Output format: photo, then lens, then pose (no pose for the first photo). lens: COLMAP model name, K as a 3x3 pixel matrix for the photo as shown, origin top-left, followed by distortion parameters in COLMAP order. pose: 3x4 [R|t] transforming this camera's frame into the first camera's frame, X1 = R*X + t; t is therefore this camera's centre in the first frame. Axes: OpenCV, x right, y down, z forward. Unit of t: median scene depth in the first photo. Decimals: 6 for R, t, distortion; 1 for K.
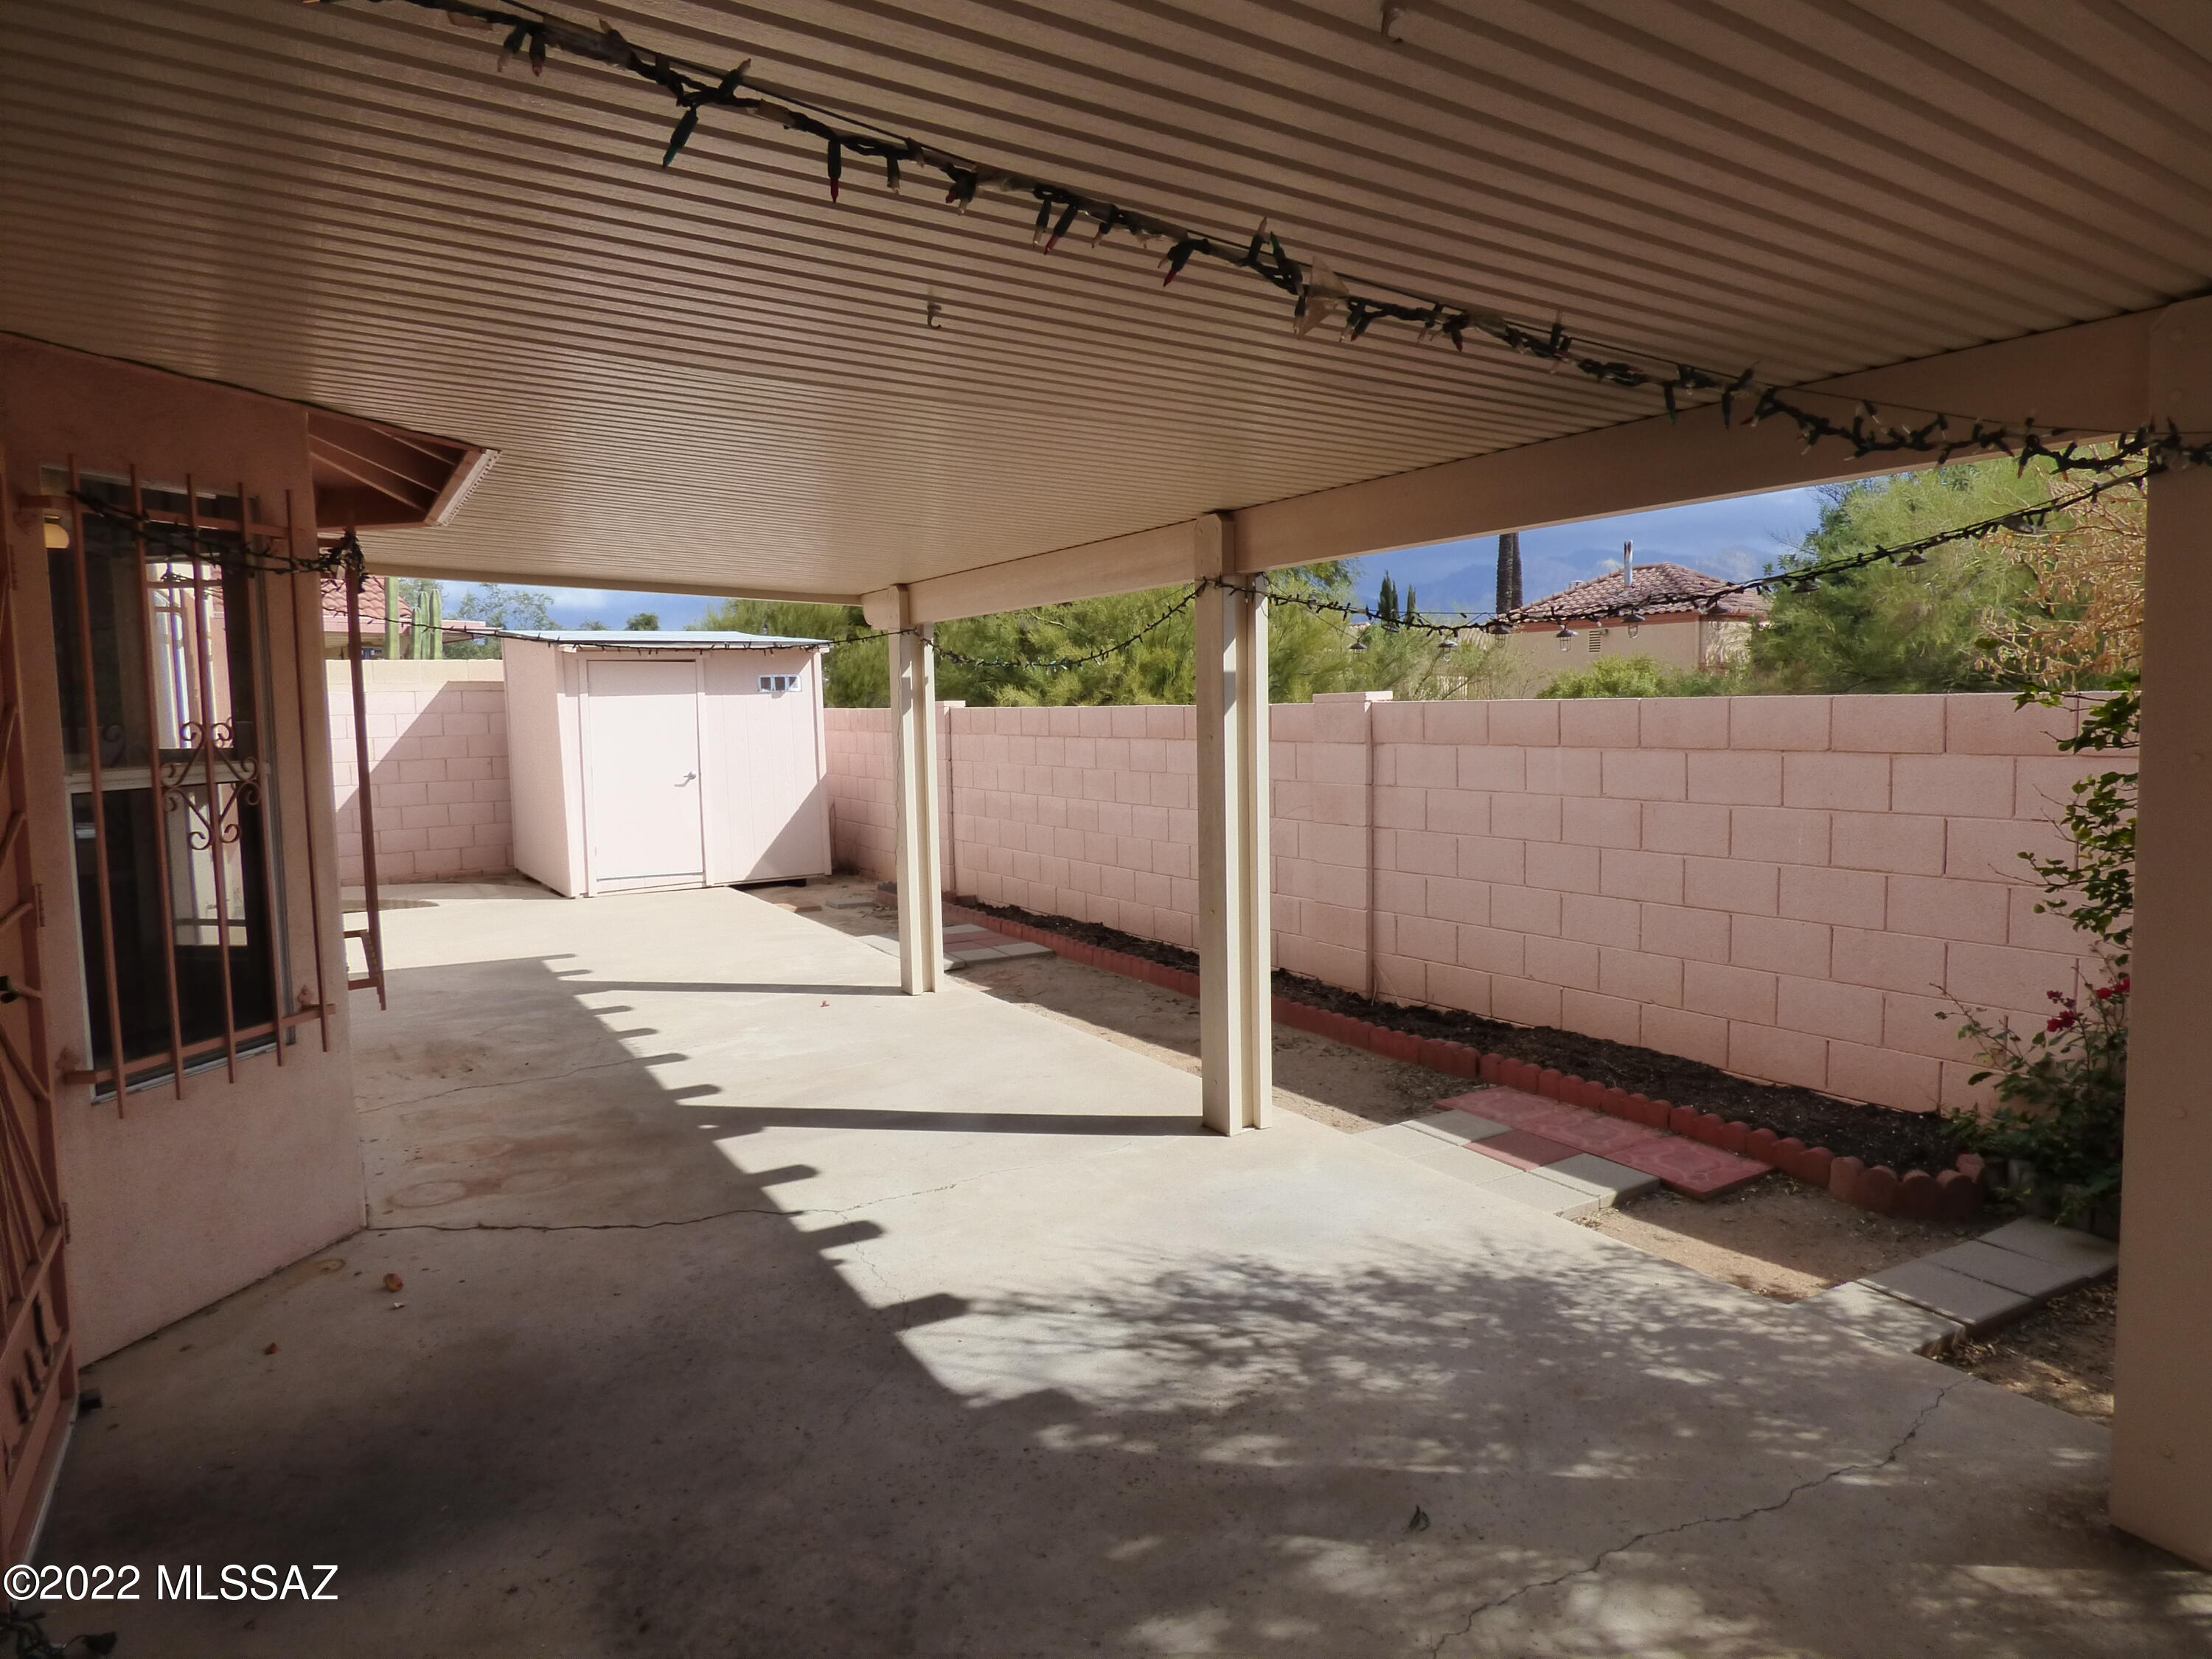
lens RADIAL K [[1358.5, 0, 1143.3], [0, 1358.5, 826.5], [0, 0, 1]] dist [0.000685, 0.005146]
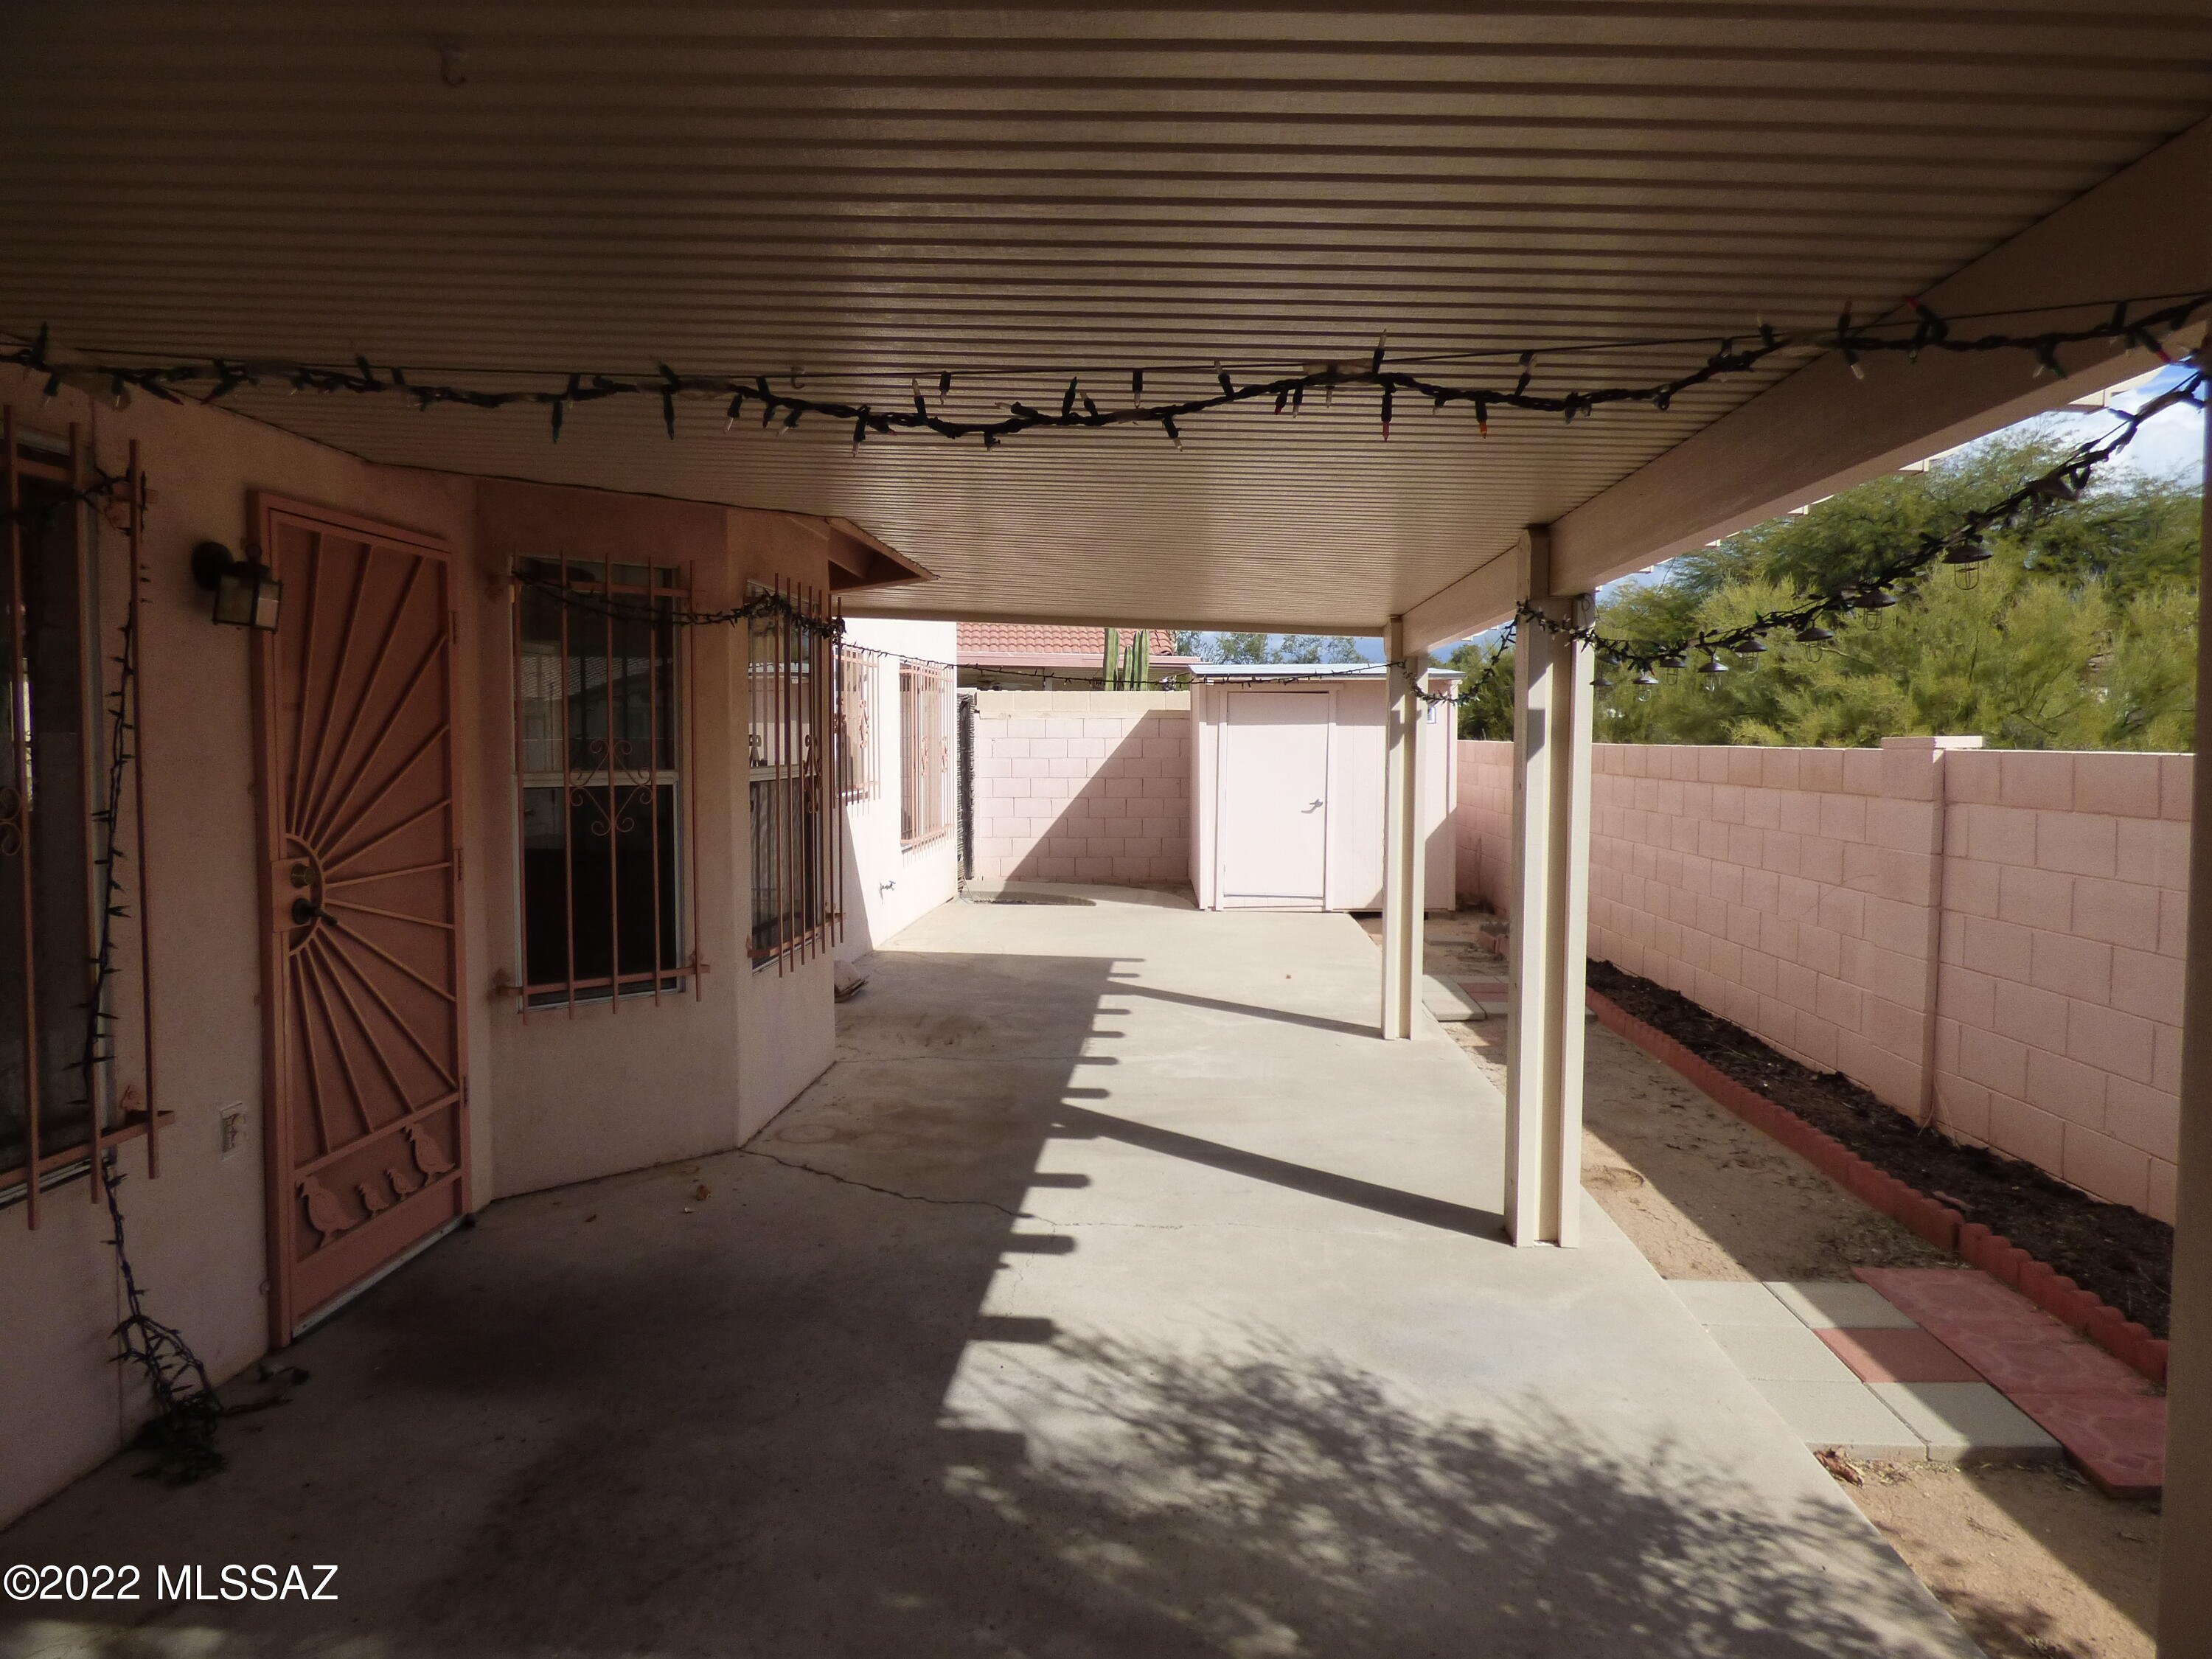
lens RADIAL K [[1358.5, 0, 1120.6], [0, 1358.5, 826.0], [0, 0, 1]] dist [0.000685, 0.005146]
pose [[0.820210, 0.057985, -0.569116, 0.397776], [-0.071226, 0.997460, -0.001025, -0.022245], [0.567611, 0.041376, 0.822257, 0.163421]]
